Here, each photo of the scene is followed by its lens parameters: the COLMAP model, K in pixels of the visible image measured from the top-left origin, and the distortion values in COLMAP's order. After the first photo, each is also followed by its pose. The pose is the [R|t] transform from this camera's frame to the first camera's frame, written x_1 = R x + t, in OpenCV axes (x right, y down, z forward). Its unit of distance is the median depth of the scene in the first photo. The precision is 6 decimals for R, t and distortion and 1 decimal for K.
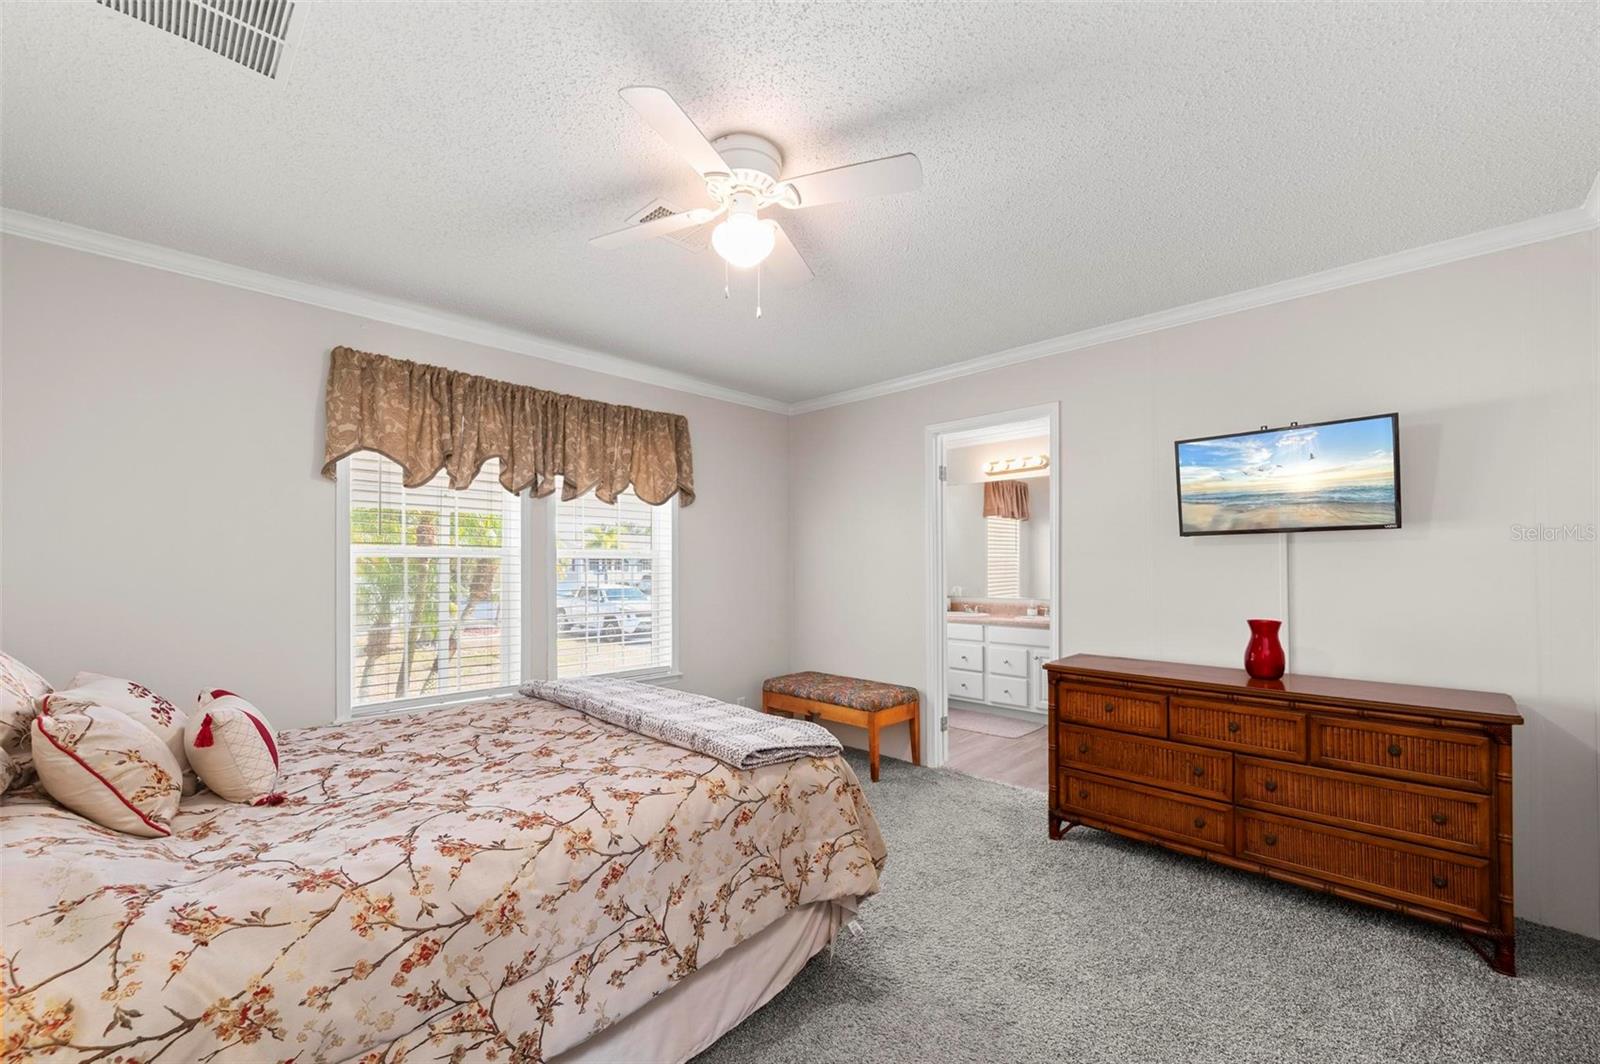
lens RADIAL K [[644.1, 0, 799.2], [0, 644.1, 565.5], [0, 0, 1]] dist [-0.000097, 0.000031]
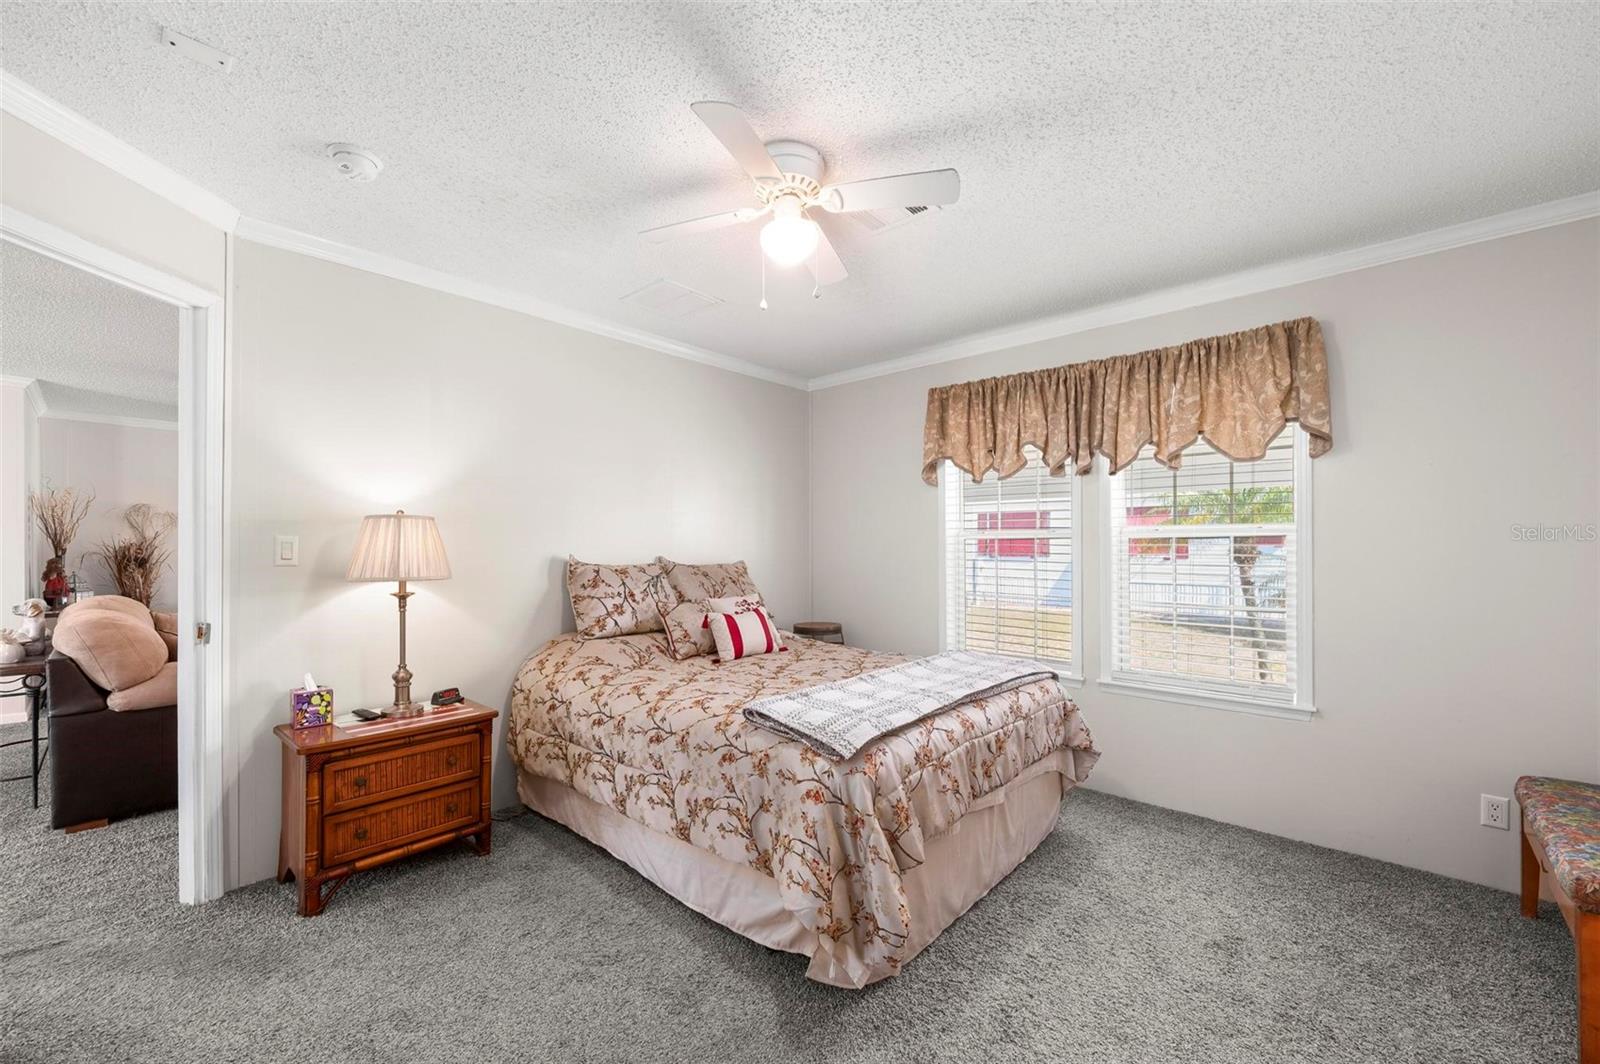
lens RADIAL K [[636.0, 0, 795.0], [0, 636.0, 536.3], [0, 0, 1]] dist [0.001111, 0.000035]
pose [[0.030010, -0.011243, -0.999486, 0.972033], [0.004362, 0.999929, -0.011117, -0.004349], [0.999540, -0.004026, 0.030056, 0.960902]]
